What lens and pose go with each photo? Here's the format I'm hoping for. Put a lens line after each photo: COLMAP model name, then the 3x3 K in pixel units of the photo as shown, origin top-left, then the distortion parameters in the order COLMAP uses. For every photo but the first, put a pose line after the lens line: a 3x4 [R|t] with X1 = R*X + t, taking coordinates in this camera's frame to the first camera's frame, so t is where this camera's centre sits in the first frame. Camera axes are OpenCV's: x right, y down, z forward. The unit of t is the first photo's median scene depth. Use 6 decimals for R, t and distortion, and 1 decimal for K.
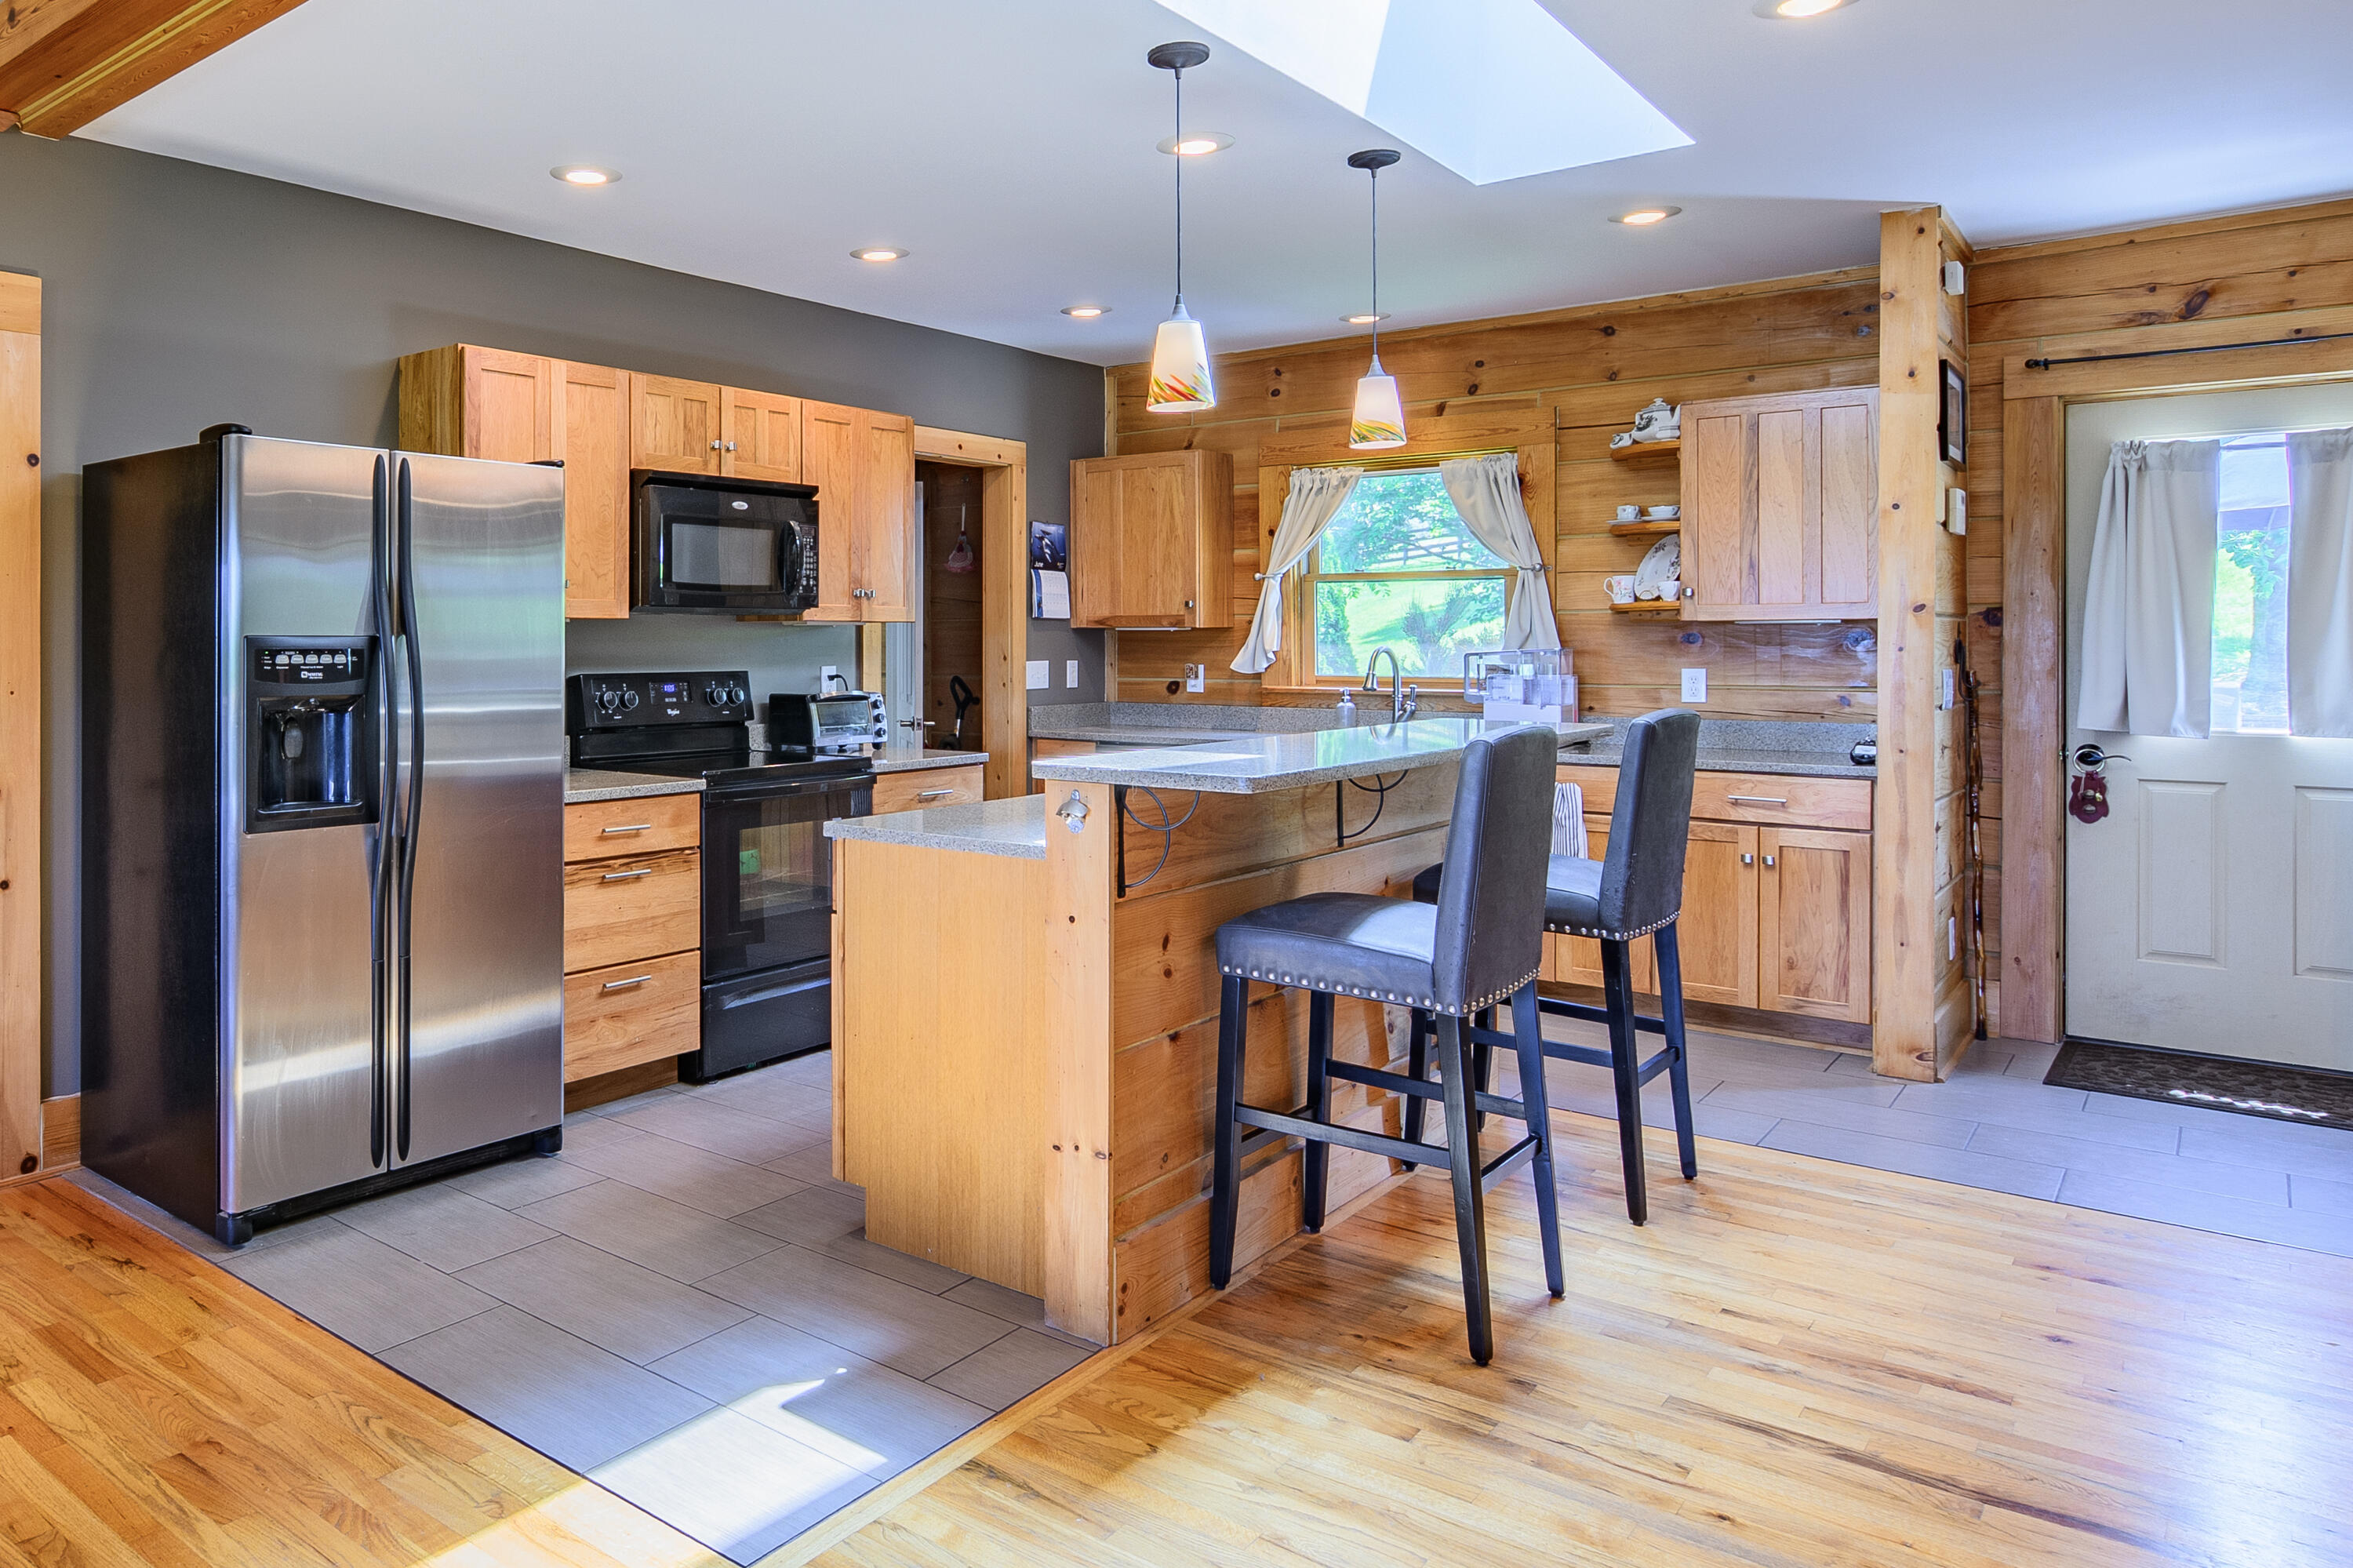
lens RADIAL K [[1309.1, 0, 976.4], [0, 1309.1, 660.2], [0, 0, 1]] dist [-0.000635, -0.002413]
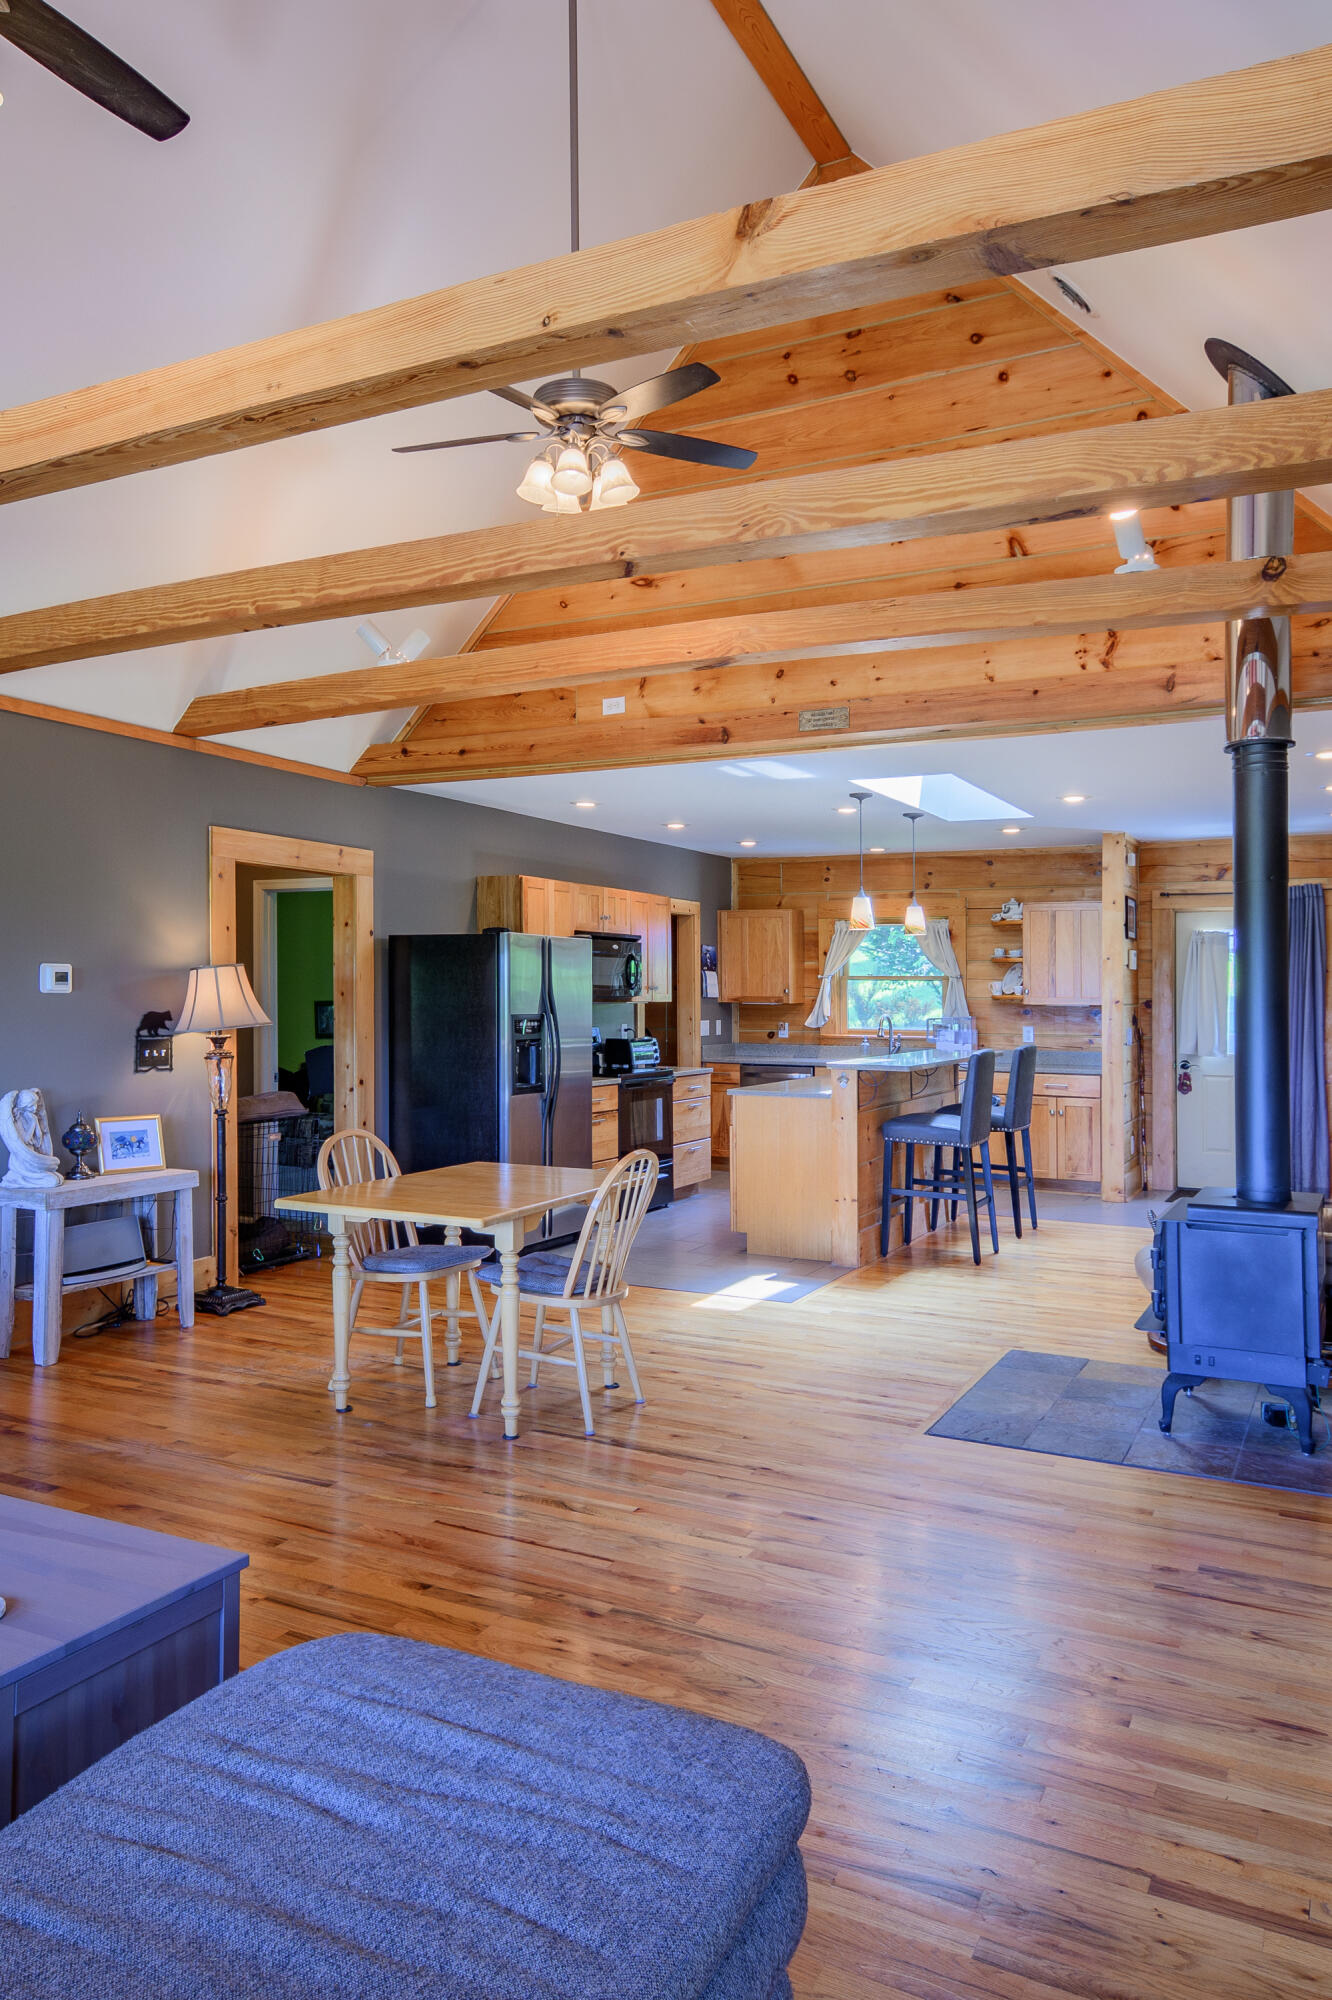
lens RADIAL K [[1372.9, 0, 666.0], [0, 1372.9, 1000.0], [0, 0, 1]] dist [0.054566, 0.000627]
pose [[0.961356, 0.005846, 0.275246, -0.691793], [-0.004885, 0.999979, -0.004178, -0.026022], [-0.275265, 0.002672, 0.961365, -1.083772]]
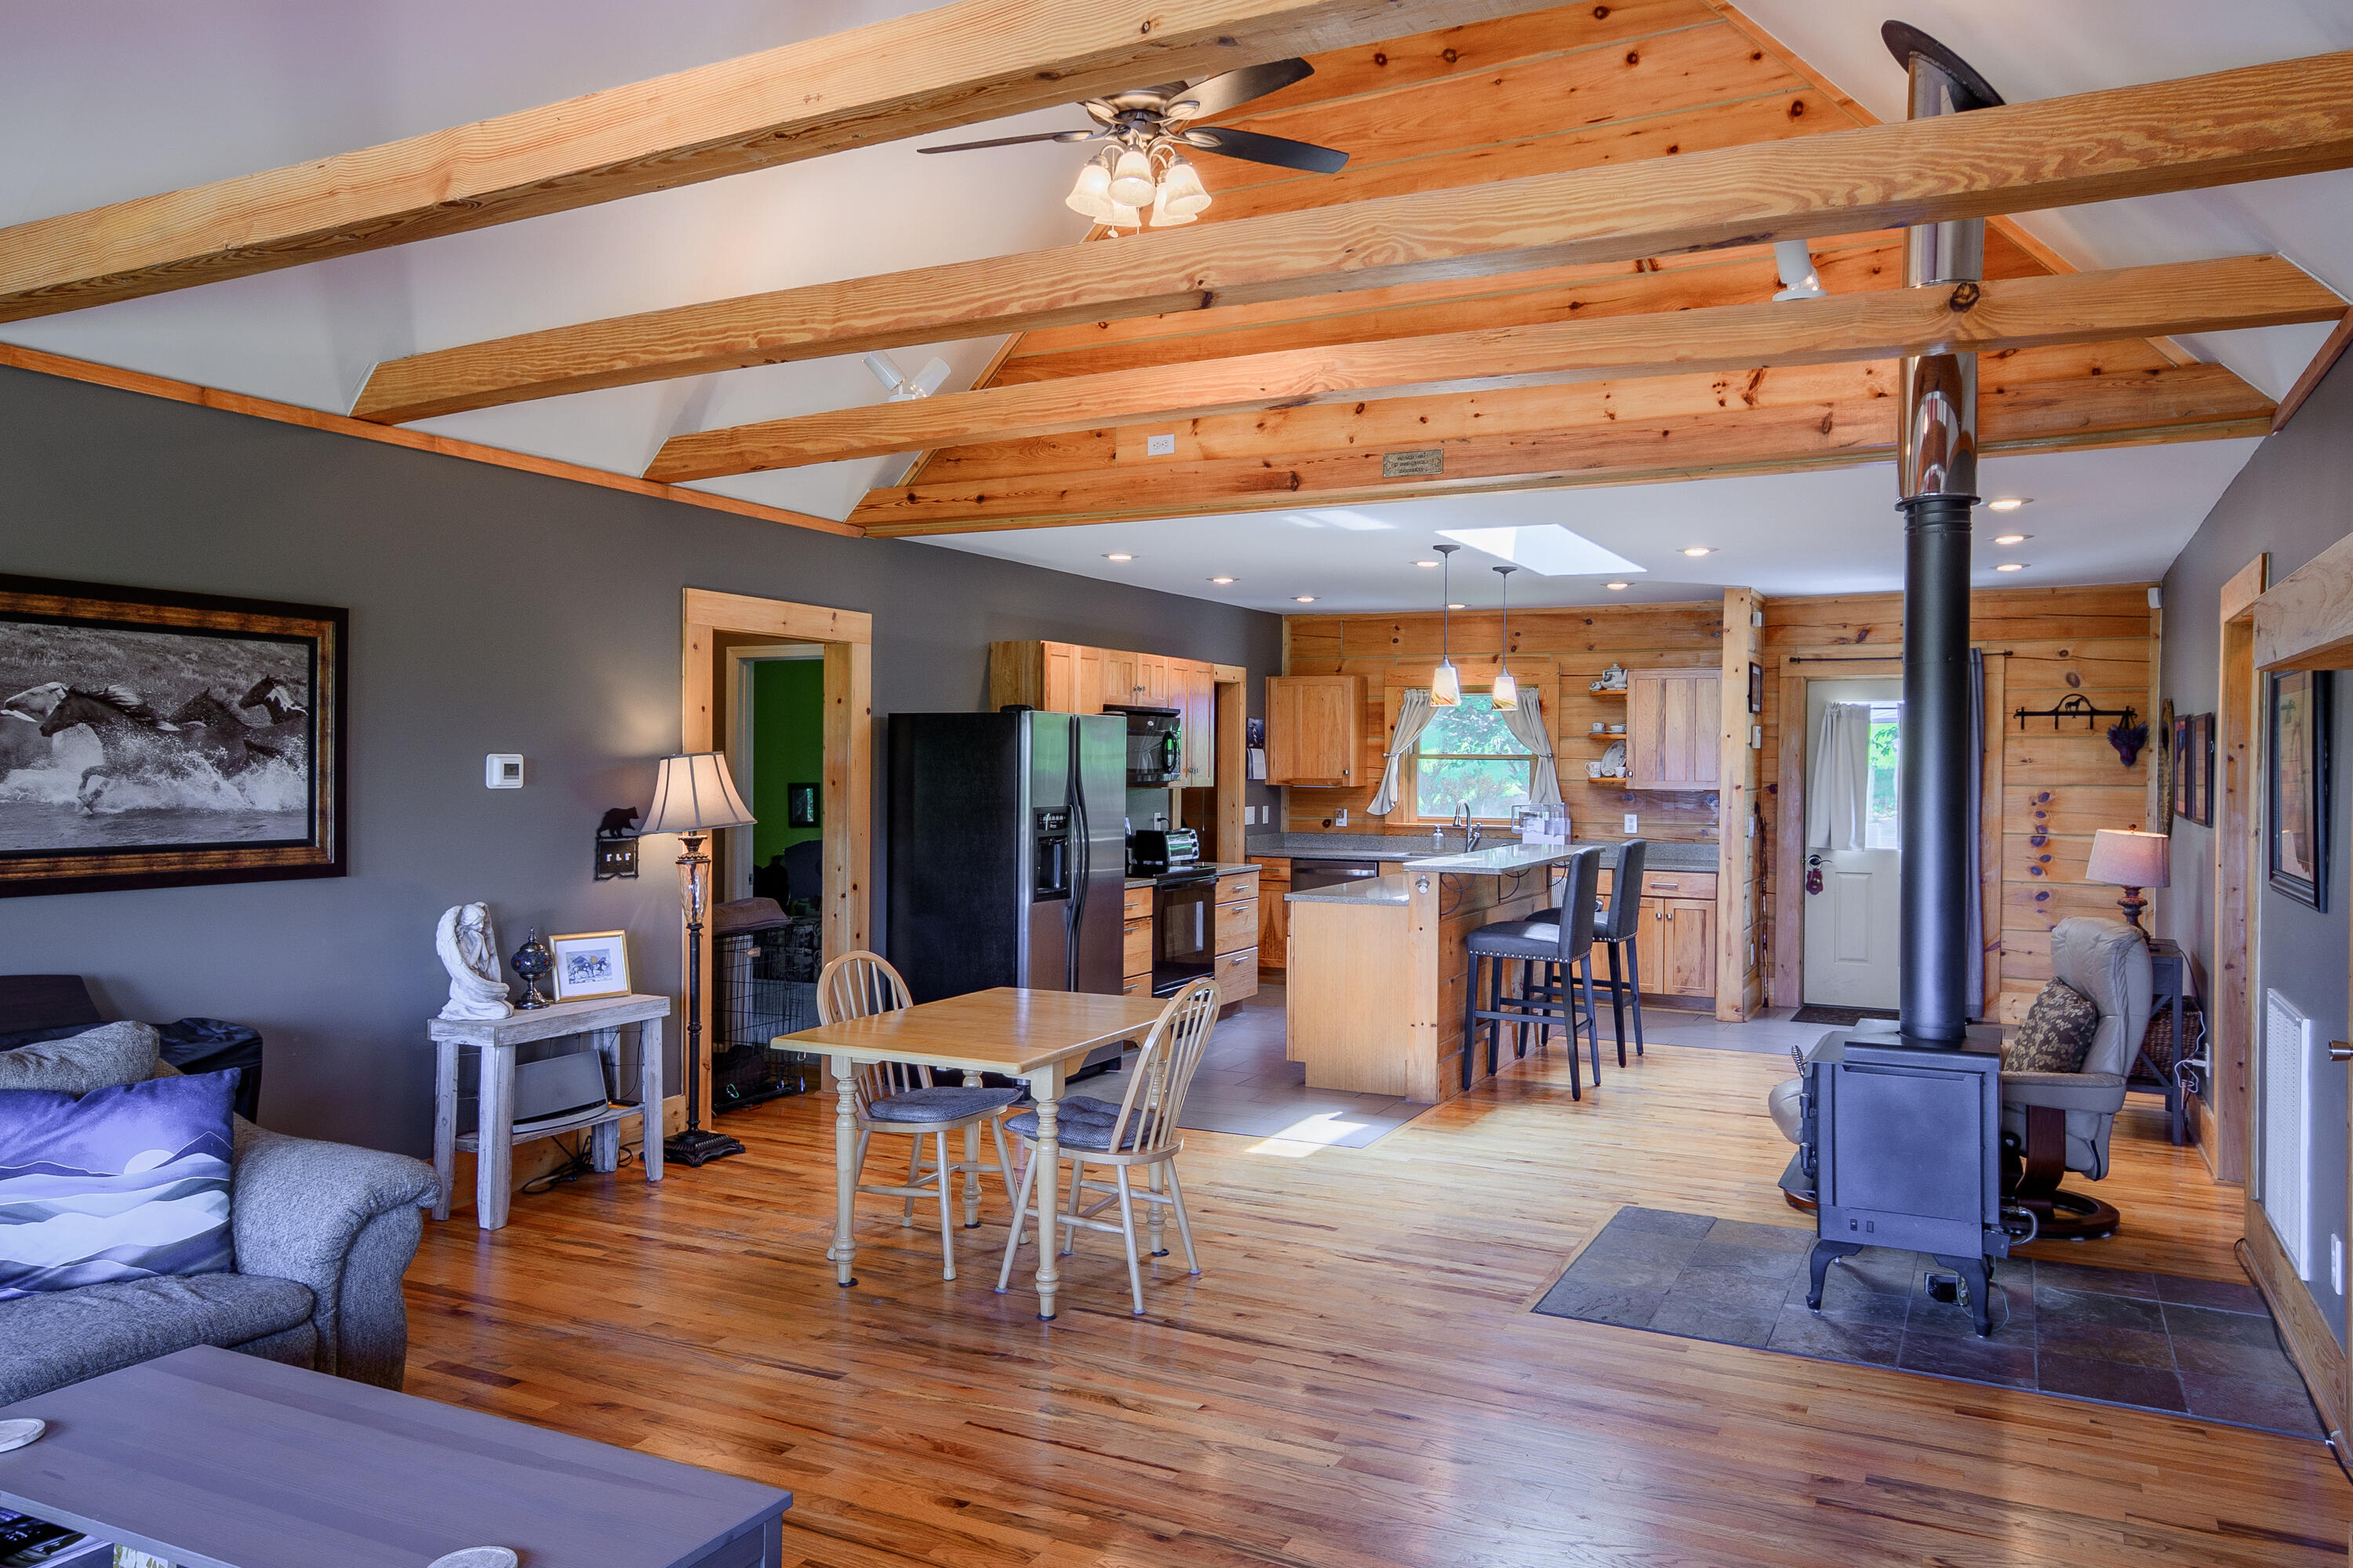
lens RADIAL K [[1624.9, 0, 1194.6], [0, 1624.9, 787.9], [0, 0, 1]] dist [0.055539, 0.000580]
pose [[0.959377, 0.005722, 0.282069, -0.721424], [-0.008226, 0.999937, 0.007694, -0.046619], [-0.282007, -0.009702, 0.959363, -1.073565]]
